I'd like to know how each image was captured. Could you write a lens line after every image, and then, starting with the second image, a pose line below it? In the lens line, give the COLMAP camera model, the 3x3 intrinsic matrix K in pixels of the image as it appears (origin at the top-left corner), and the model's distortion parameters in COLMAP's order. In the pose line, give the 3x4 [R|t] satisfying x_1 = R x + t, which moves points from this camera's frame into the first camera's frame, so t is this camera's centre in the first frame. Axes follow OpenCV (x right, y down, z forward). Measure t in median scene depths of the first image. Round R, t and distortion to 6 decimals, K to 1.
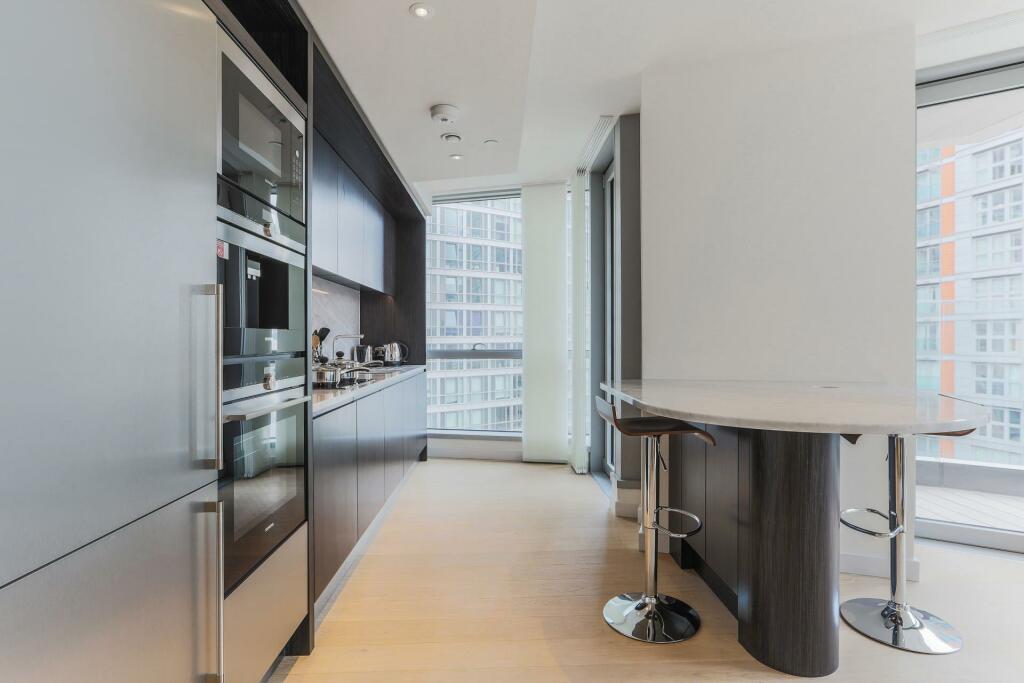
lens RADIAL K [[527.6, 0, 519.2], [0, 527.6, 340.1], [0, 0, 1]] dist [-0.010407, 0.004937]
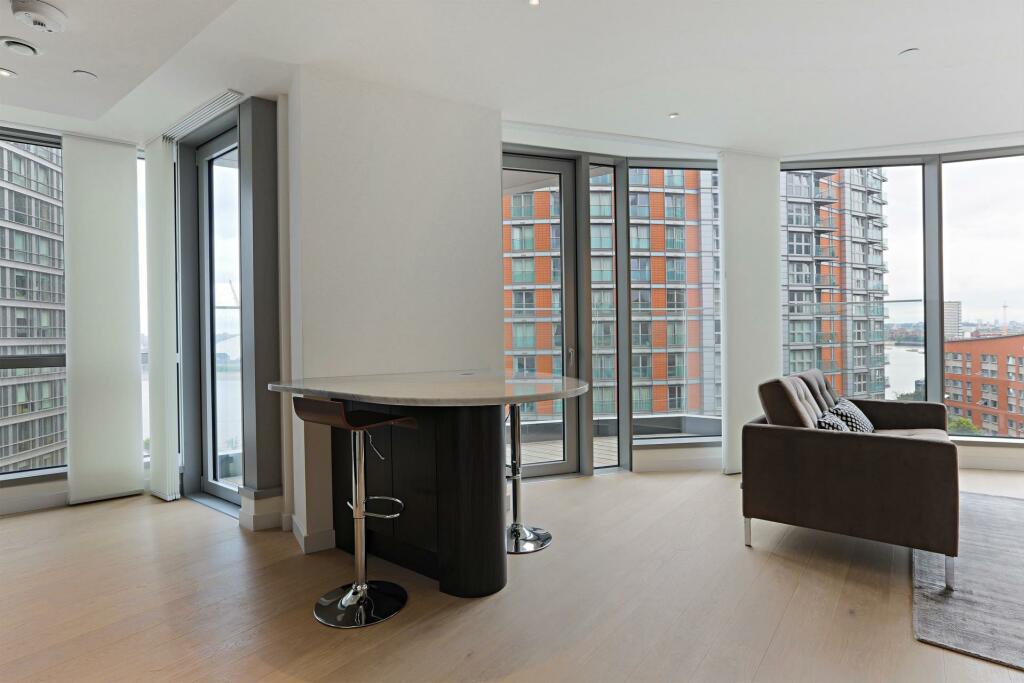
lens RADIAL K [[527.6, 0, 510.4], [0, 527.6, 341.4], [0, 0, 1]] dist [-0.010407, 0.004937]
pose [[0.646092, -0.011041, 0.763180, -0.167963], [0.011485, 0.999923, 0.004743, 0.003297], [-0.763173, 0.005701, 0.646169, 0.048539]]
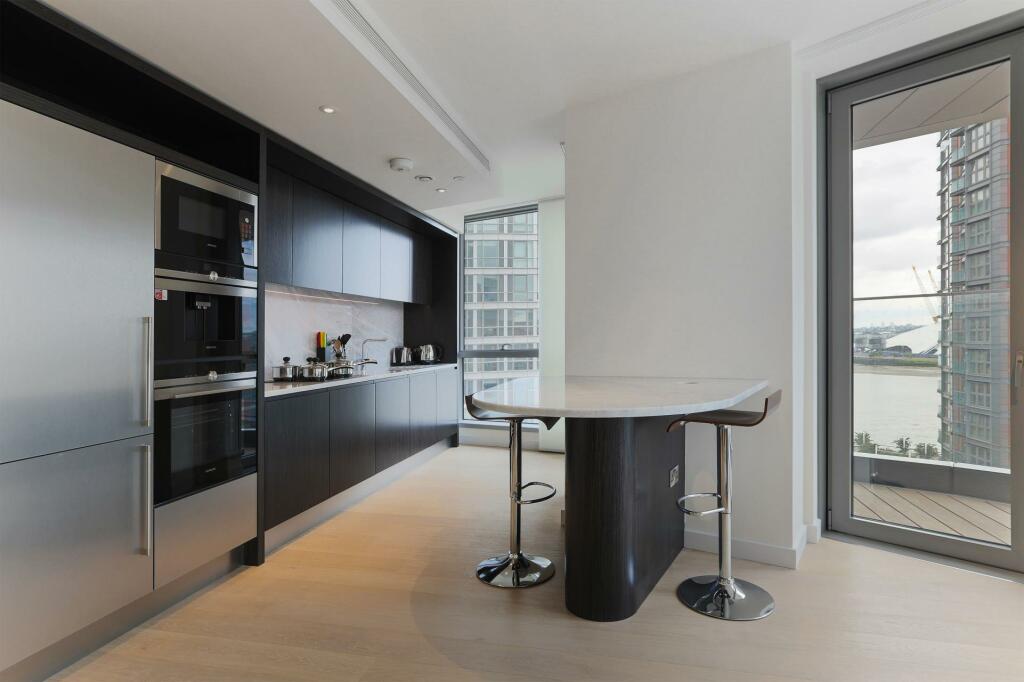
lens RADIAL K [[527.6, 0, 515.3], [0, 527.6, 328.8], [0, 0, 1]] dist [-0.010407, 0.004937]
pose [[0.964323, -0.021000, -0.263895, 0.277168], [0.016275, 0.999666, -0.020078, -0.003588], [0.264229, 0.015066, 0.964342, -0.087393]]
